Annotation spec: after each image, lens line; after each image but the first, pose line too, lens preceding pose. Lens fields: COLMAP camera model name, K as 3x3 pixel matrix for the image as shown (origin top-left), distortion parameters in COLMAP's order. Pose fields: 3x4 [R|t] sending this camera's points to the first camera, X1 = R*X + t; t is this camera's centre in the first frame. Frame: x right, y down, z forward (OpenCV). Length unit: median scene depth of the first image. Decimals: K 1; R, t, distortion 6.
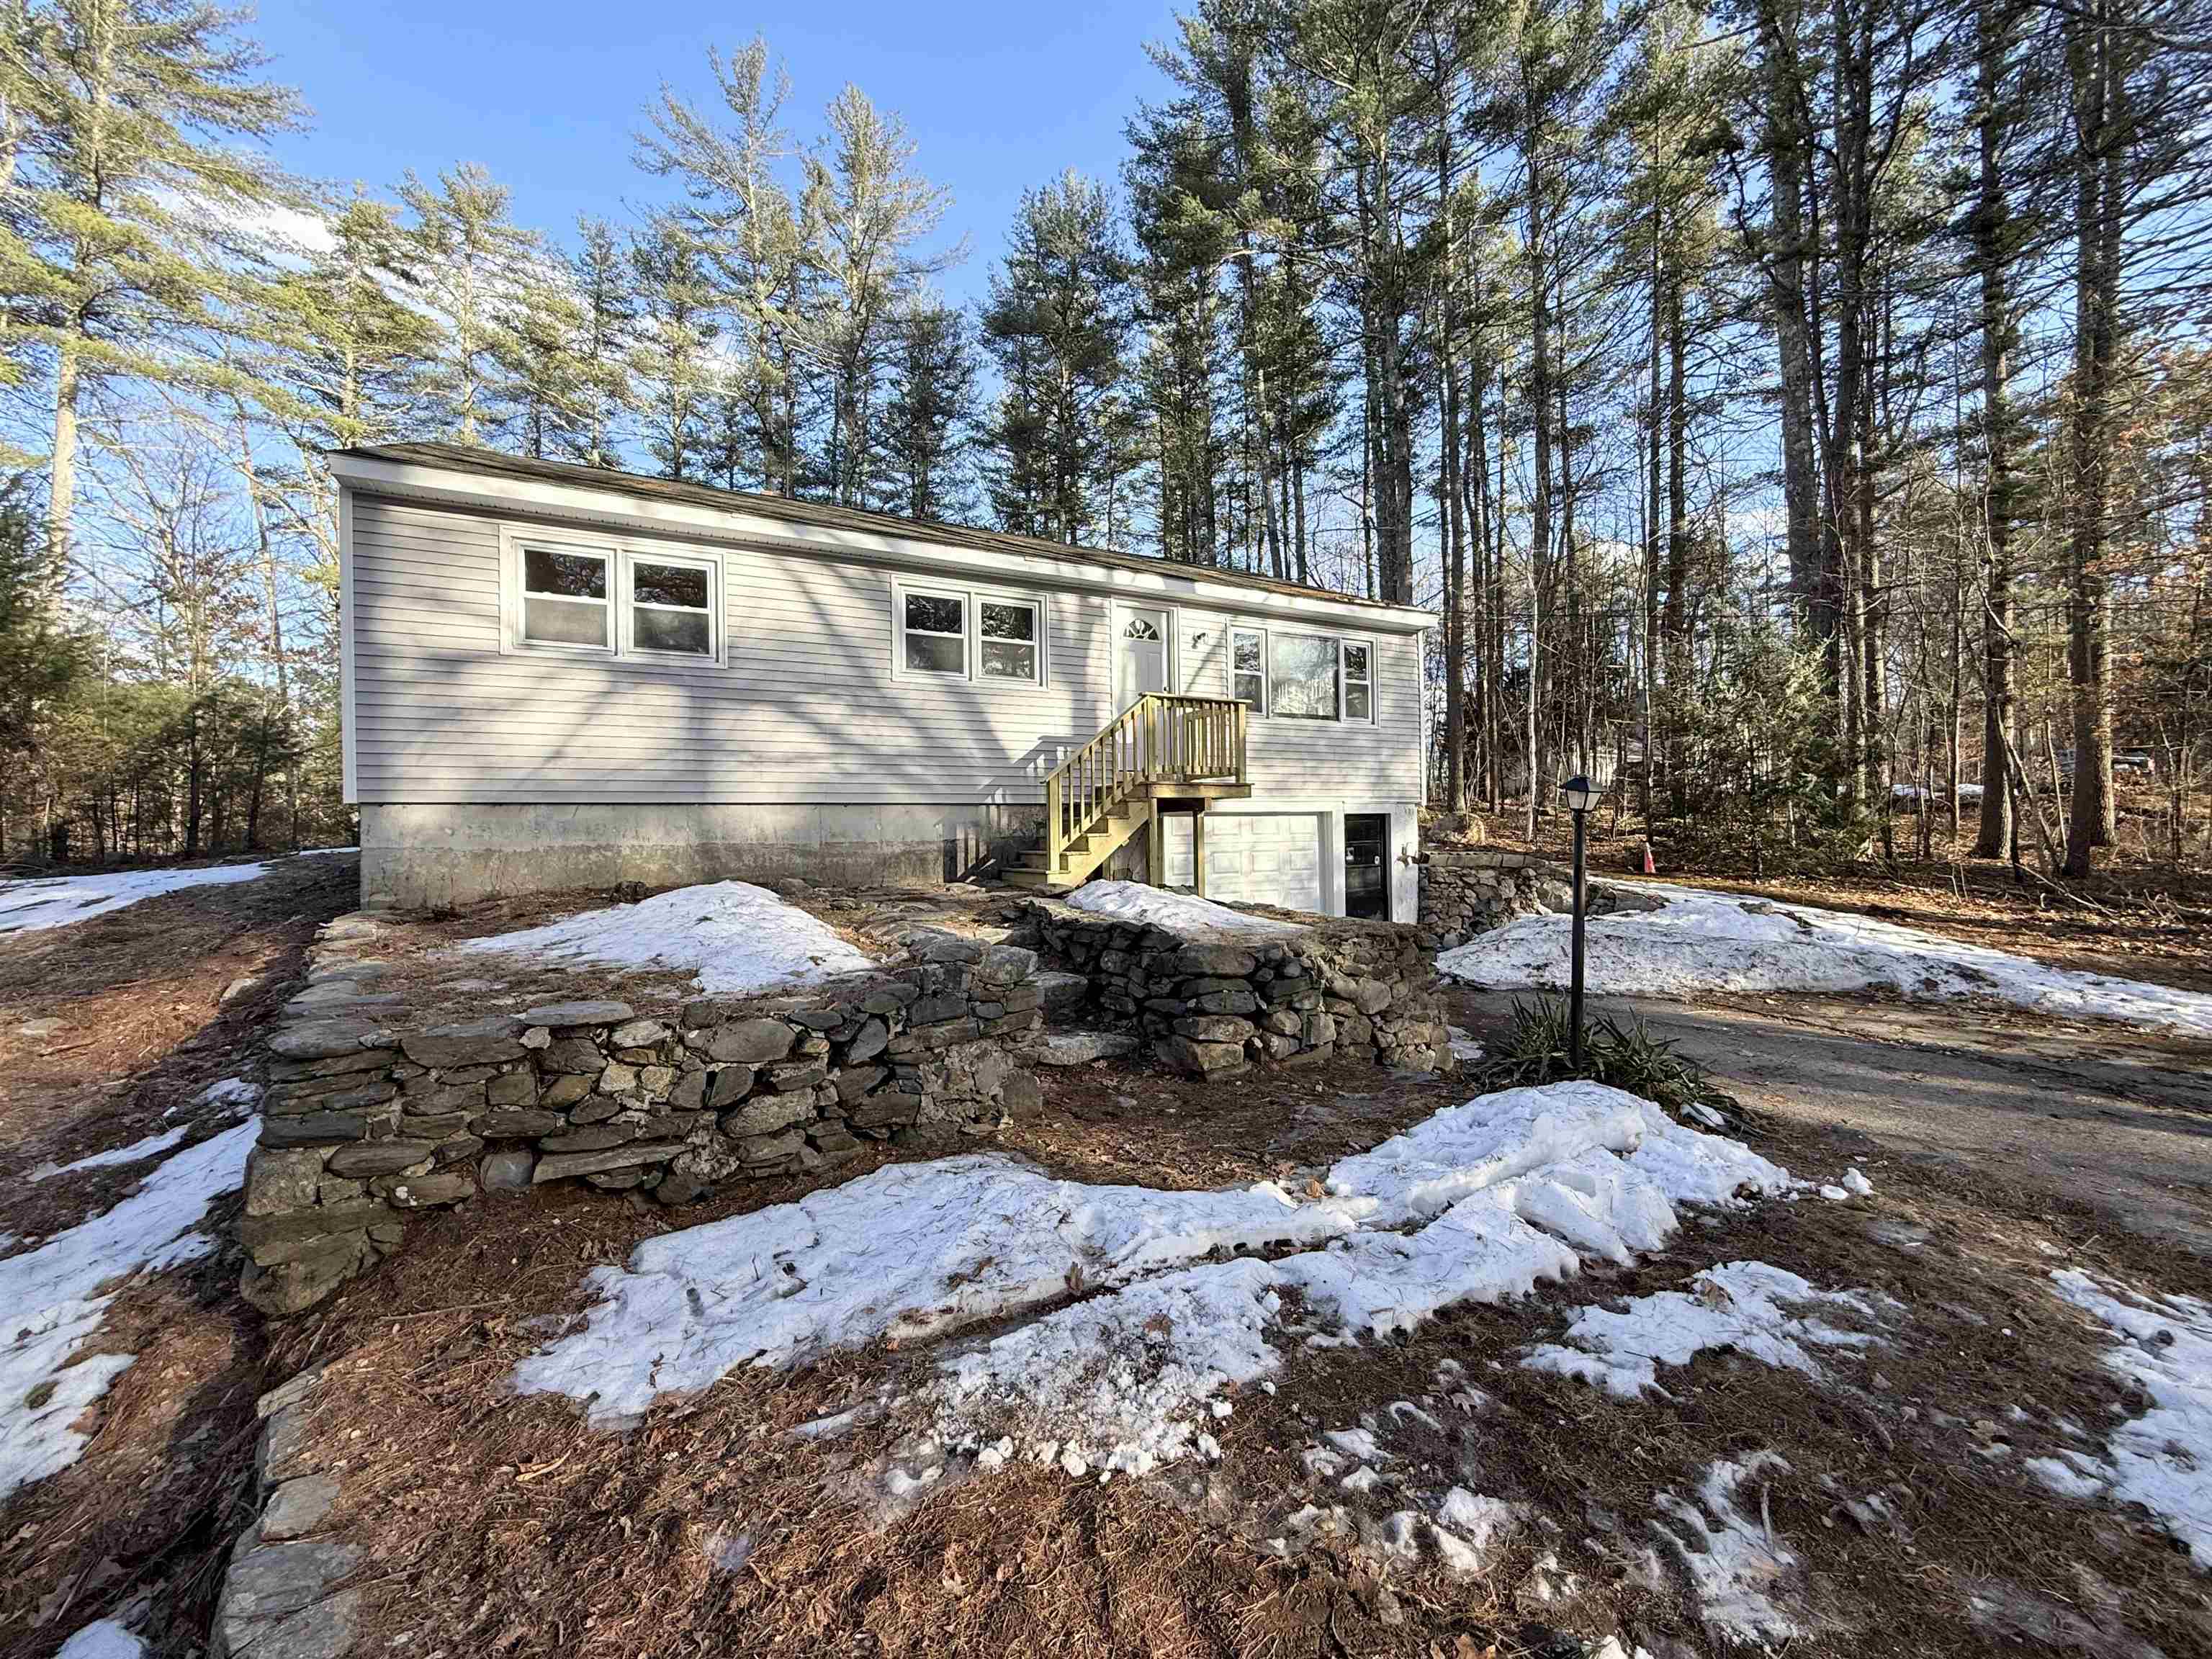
lens RADIAL K [[879.9, 0, 1105.9], [0, 879.9, 822.5], [0, 0, 1]] dist [0.000329, 0.000224]
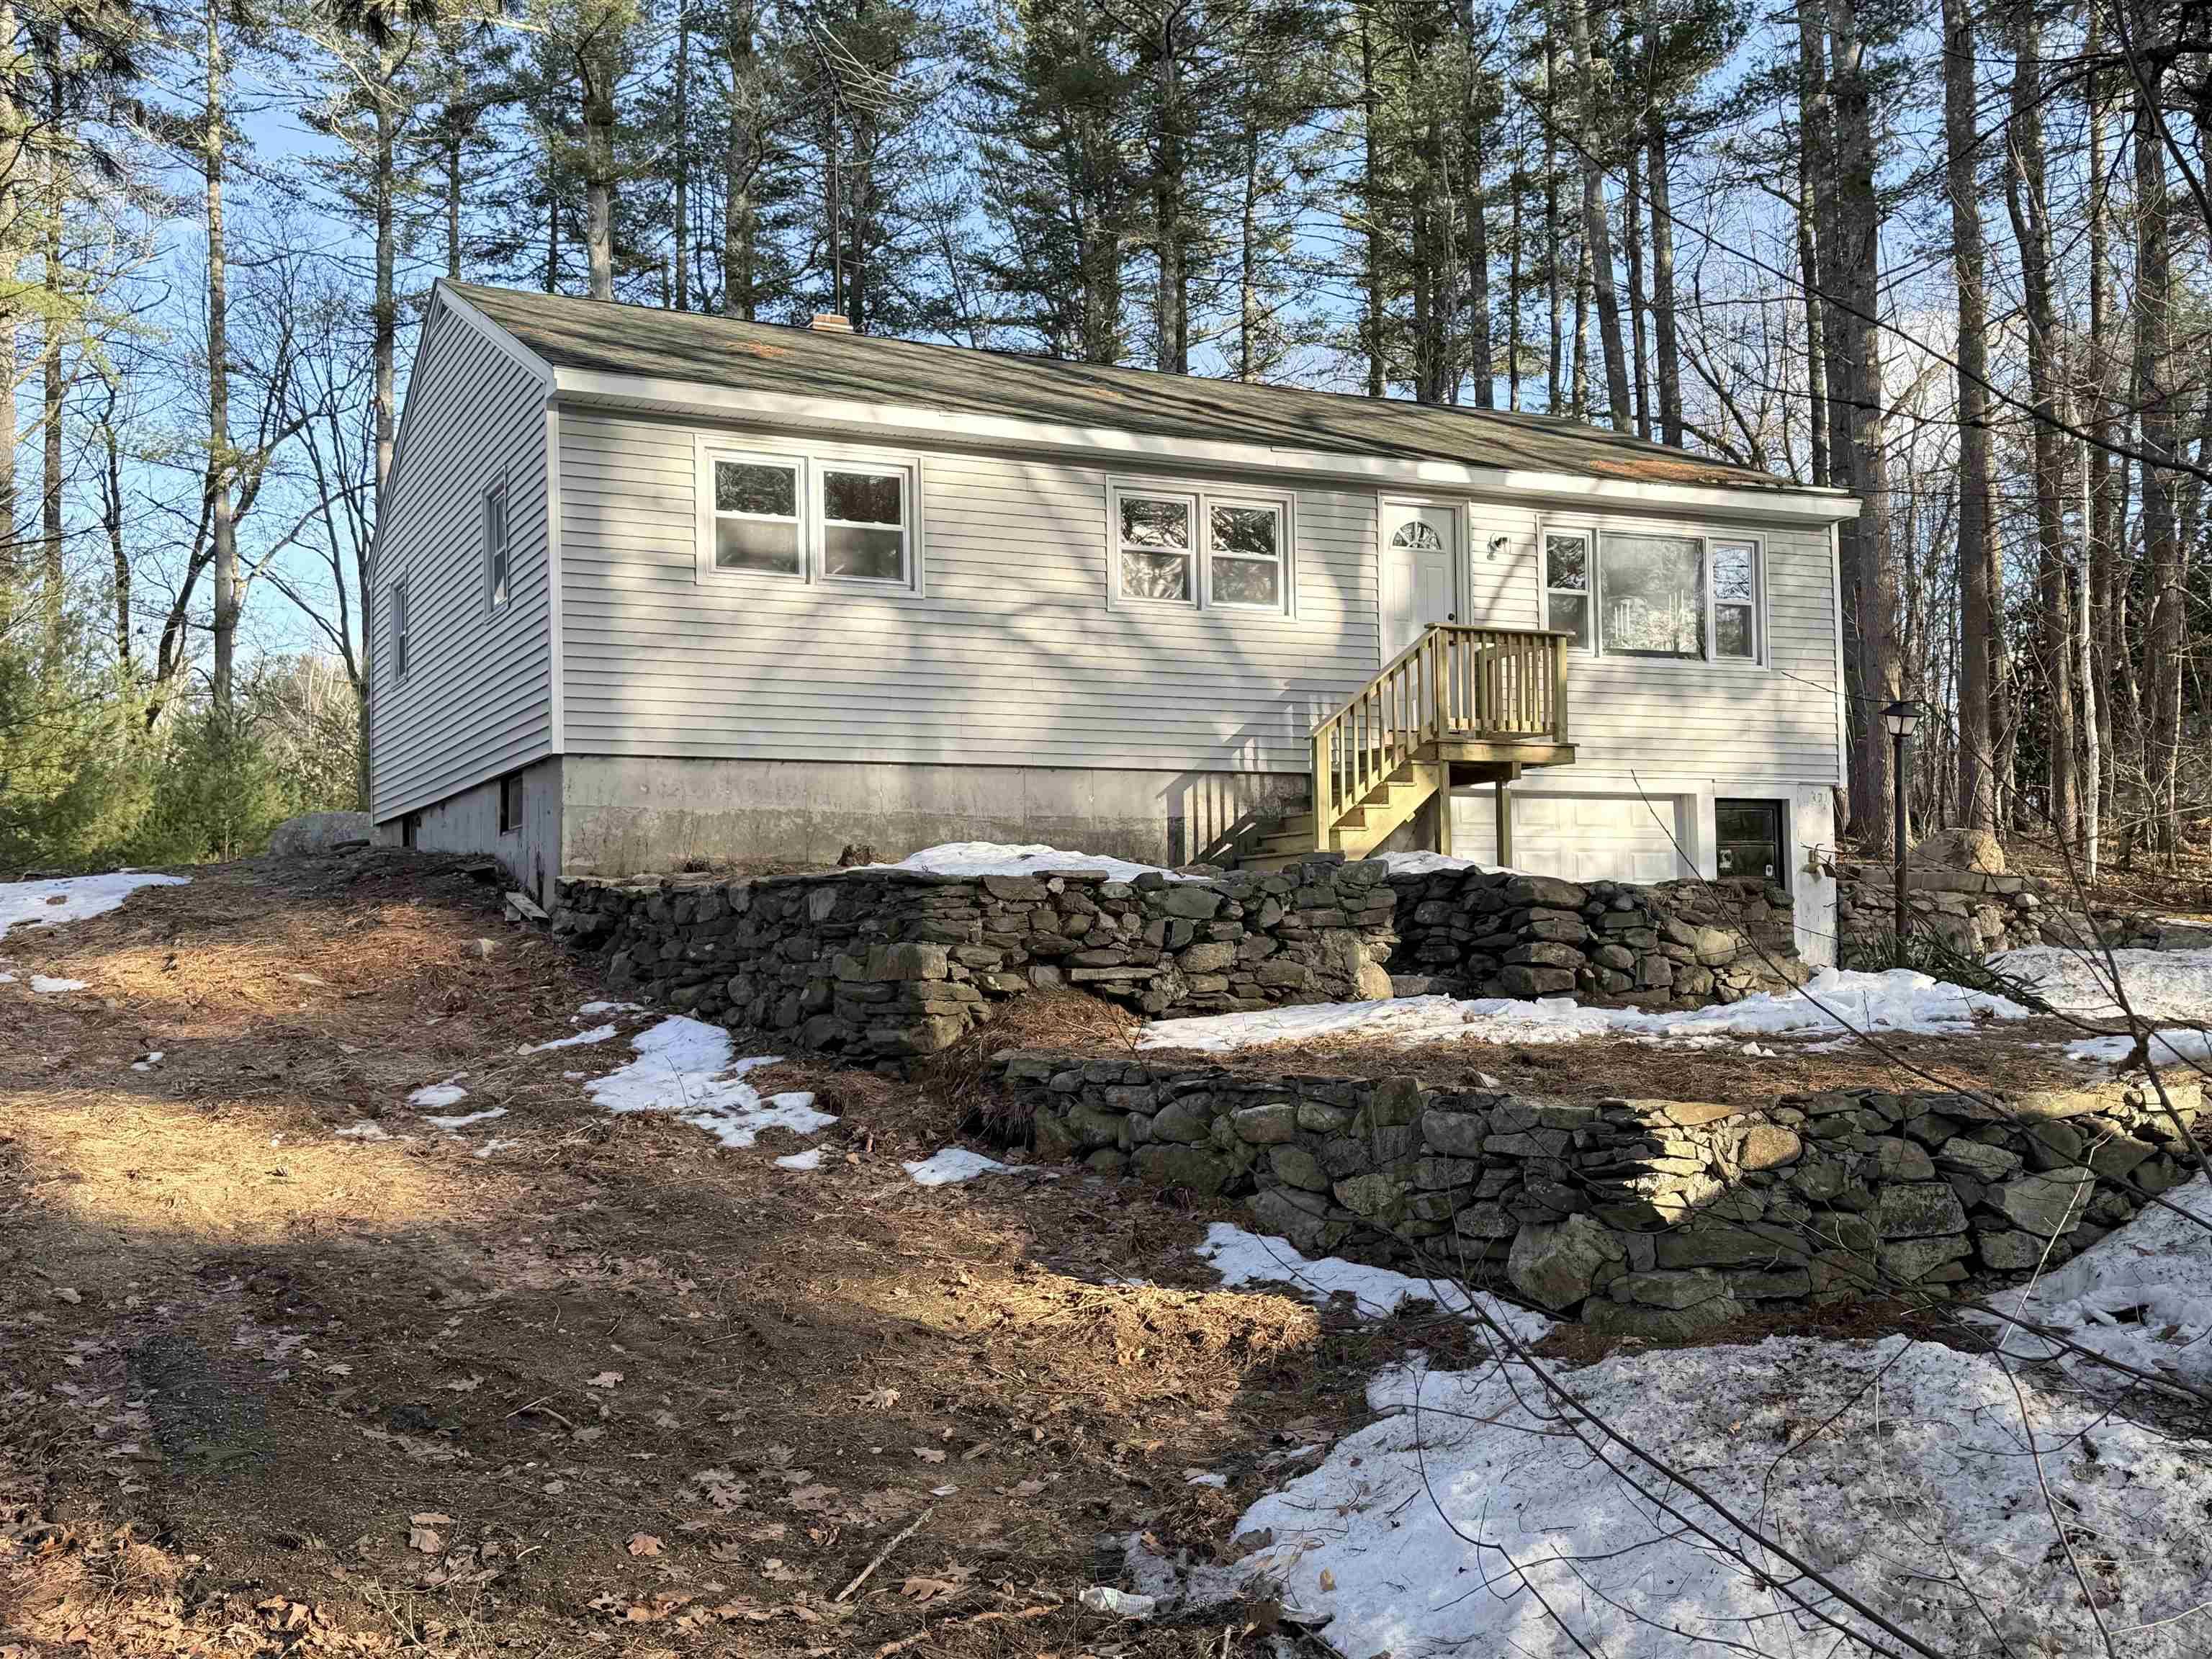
lens RADIAL K [[2240.2, 0, 1108.2], [0, 2240.2, 831.8], [0, 0, 1]] dist [0.197625, -0.380120]
pose [[0.999467, -0.002748, -0.032516, -0.199158], [0.001202, 0.998872, -0.047470, 0.143814], [0.032609, 0.047406, 0.998343, -1.090156]]
